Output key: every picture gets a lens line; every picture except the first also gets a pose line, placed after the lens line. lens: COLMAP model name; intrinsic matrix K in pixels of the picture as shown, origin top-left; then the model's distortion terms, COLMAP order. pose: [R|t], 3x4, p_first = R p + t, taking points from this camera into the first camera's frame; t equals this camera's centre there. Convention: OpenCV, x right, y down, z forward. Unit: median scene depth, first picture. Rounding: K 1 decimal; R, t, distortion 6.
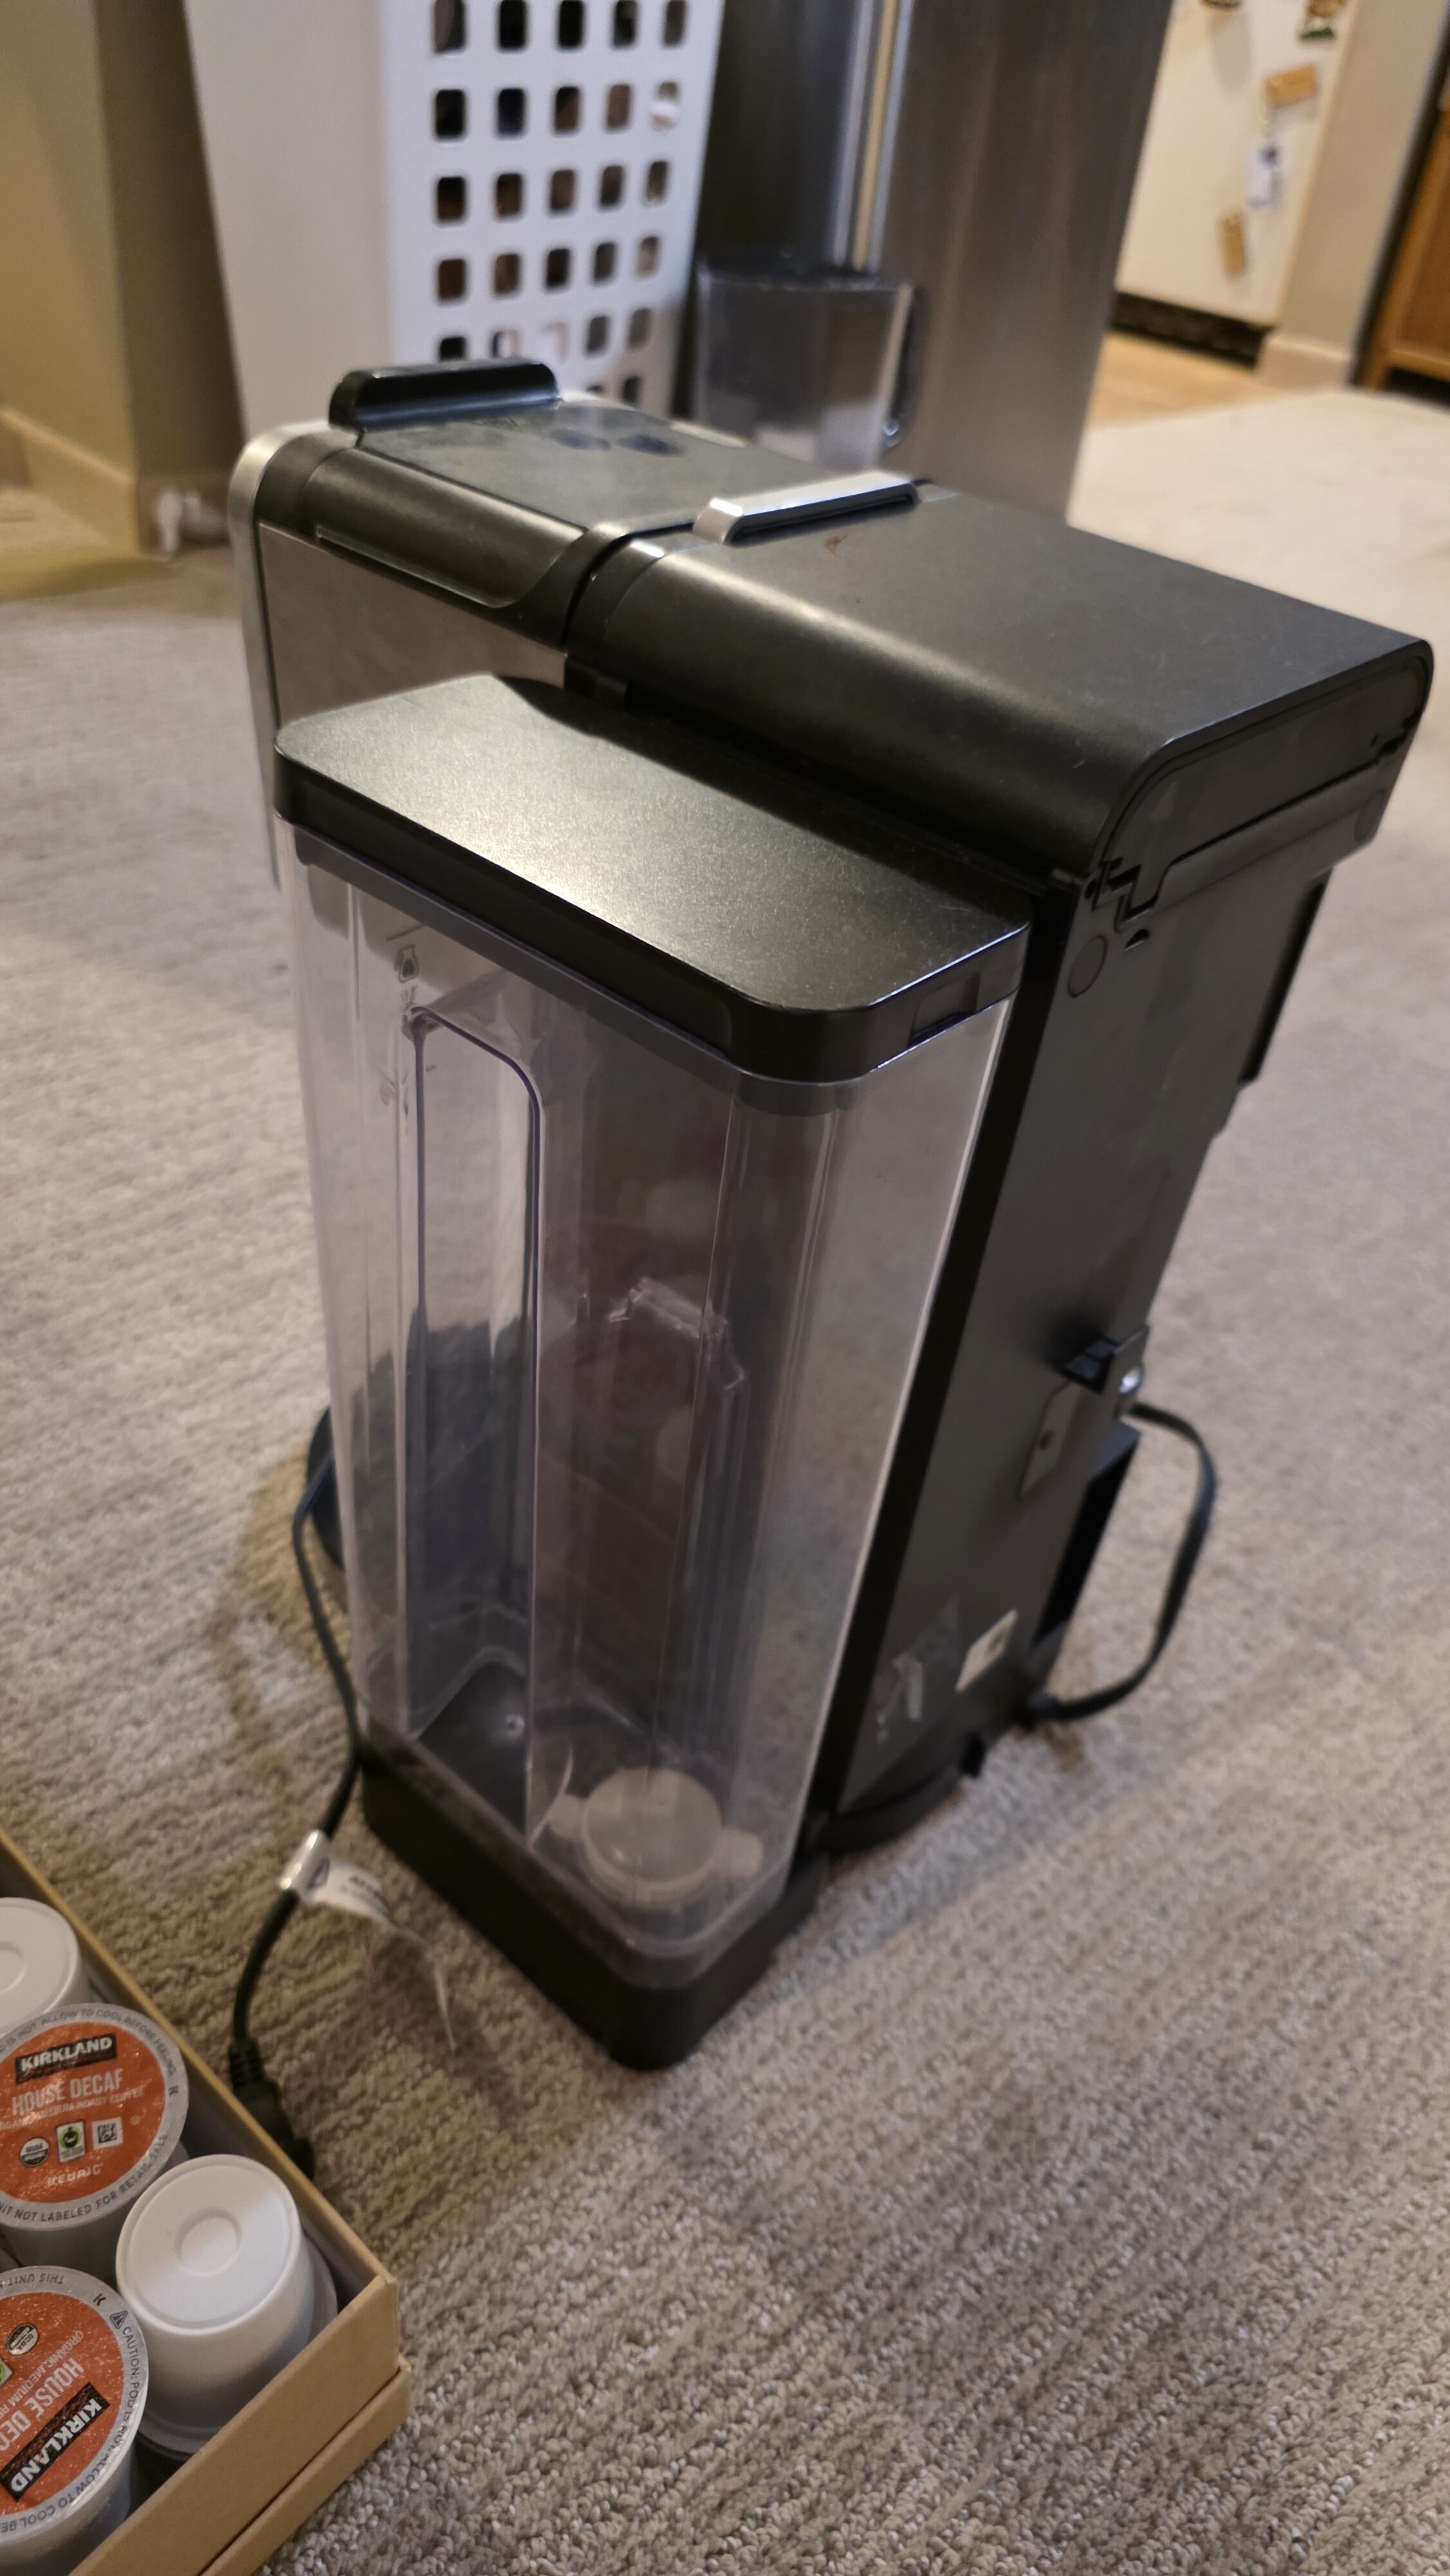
lens RADIAL K [[1782.1, 0, 725.0], [0, 1782.1, 1288.0], [0, 0, 1]] dist [0.042779, -0.042834]
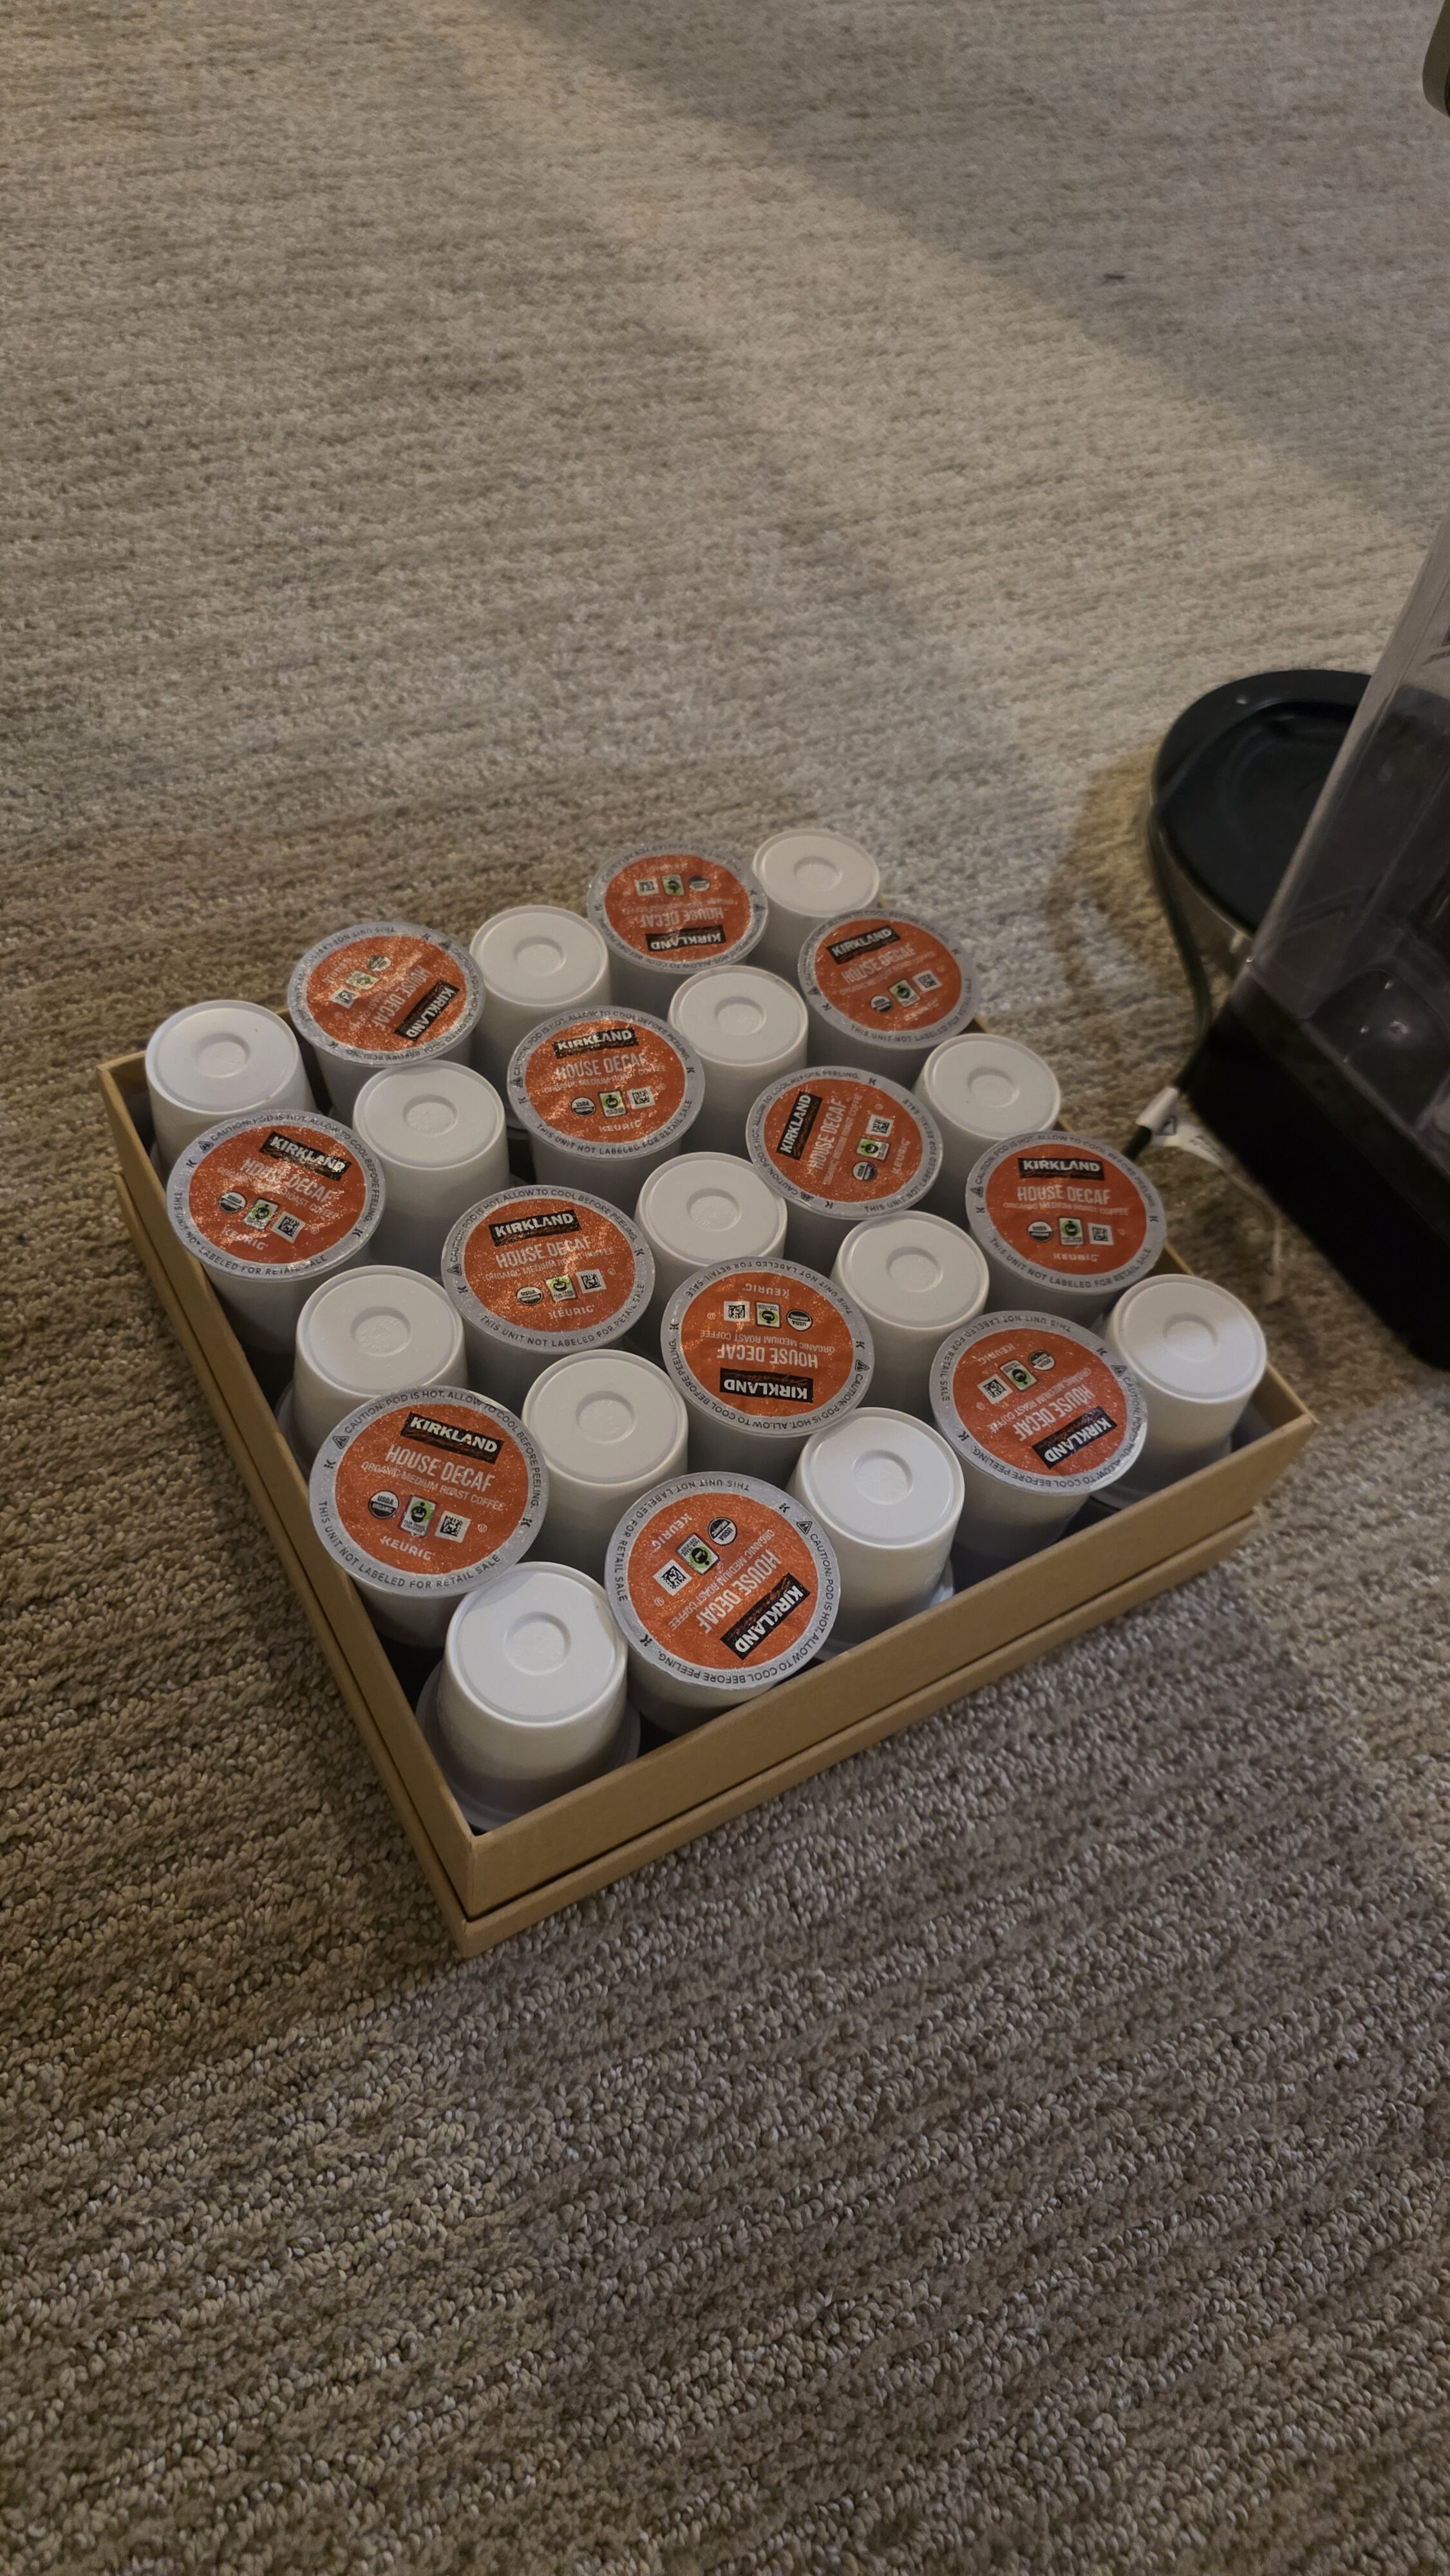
lens RADIAL K [[1782.1, 0, 725.0], [0, 1782.1, 1288.0], [0, 0, 1]] dist [0.042779, -0.042834]
pose [[0.953157, 0.253291, -0.165334, -0.255741], [-0.201959, 0.939839, 0.275529, 0.163901], [0.225176, -0.229232, 0.946968, -0.085089]]
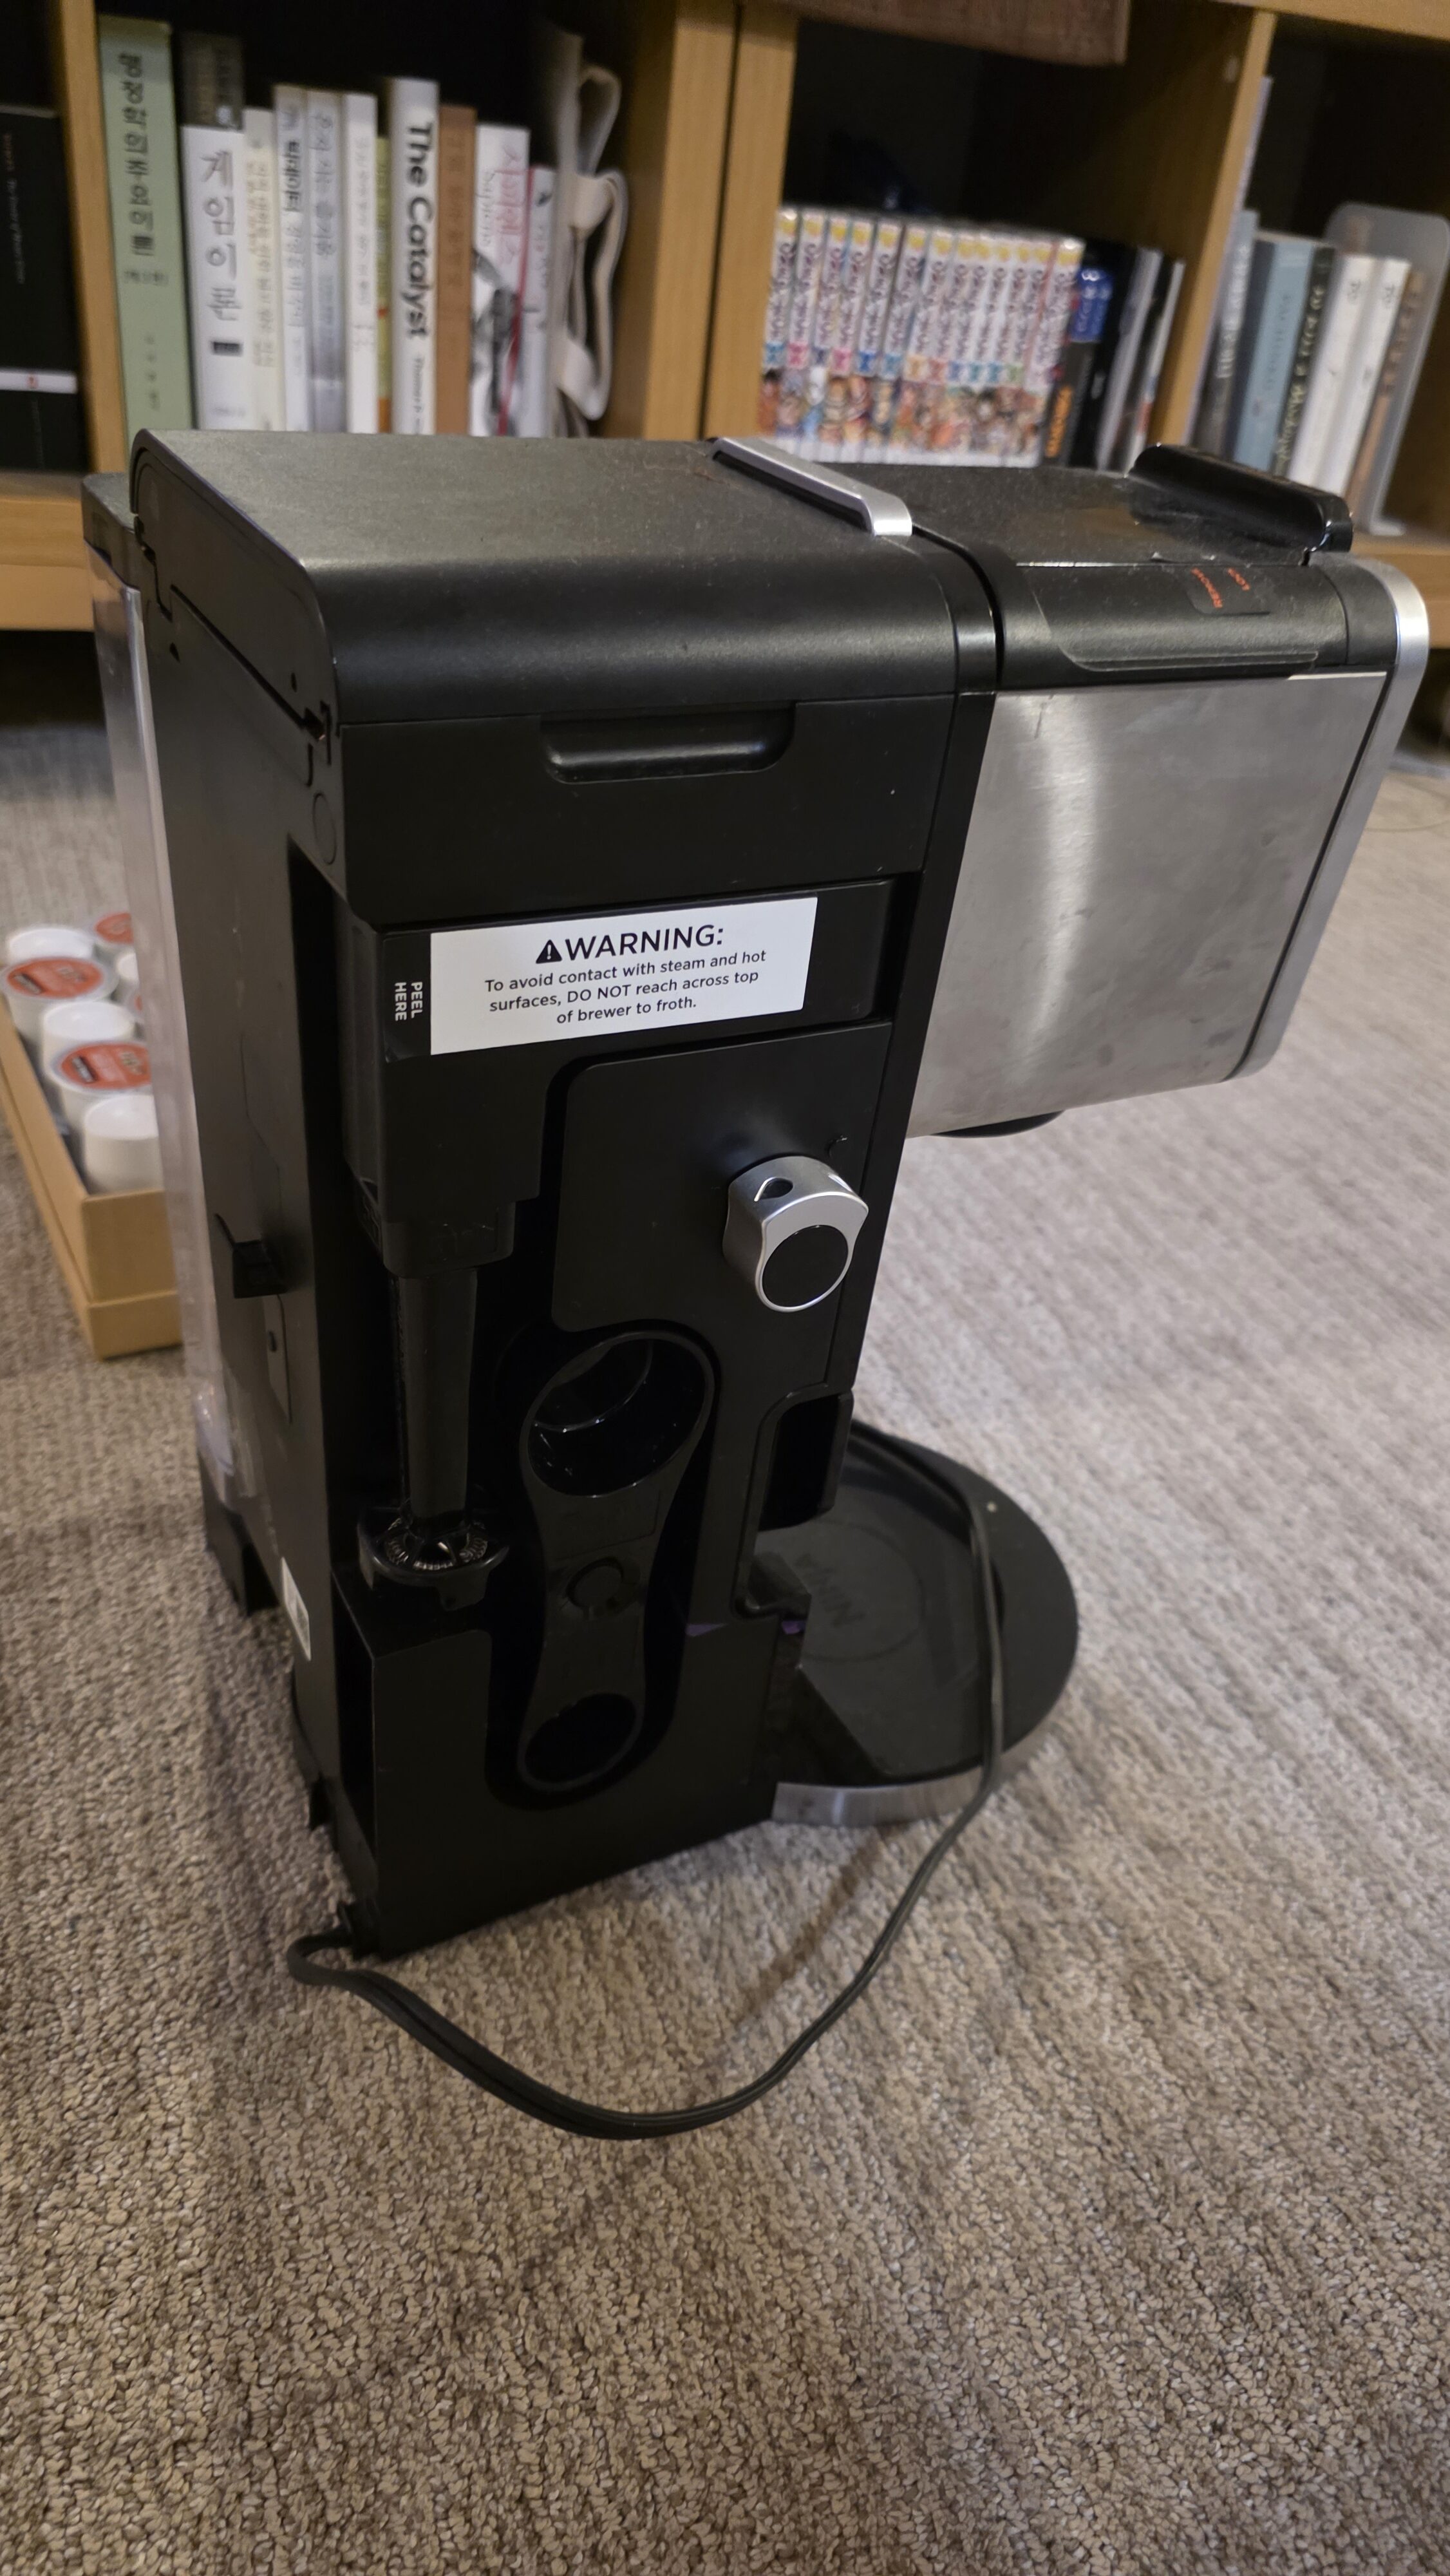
lens RADIAL K [[1782.1, 0, 725.0], [0, 1782.1, 1288.0], [0, 0, 1]] dist [0.042779, -0.042834]
pose [[-0.339646, 0.400444, -0.851049, 0.753956], [-0.677977, 0.522921, 0.516625, -0.491997], [0.651911, 0.752461, 0.093884, 0.871500]]
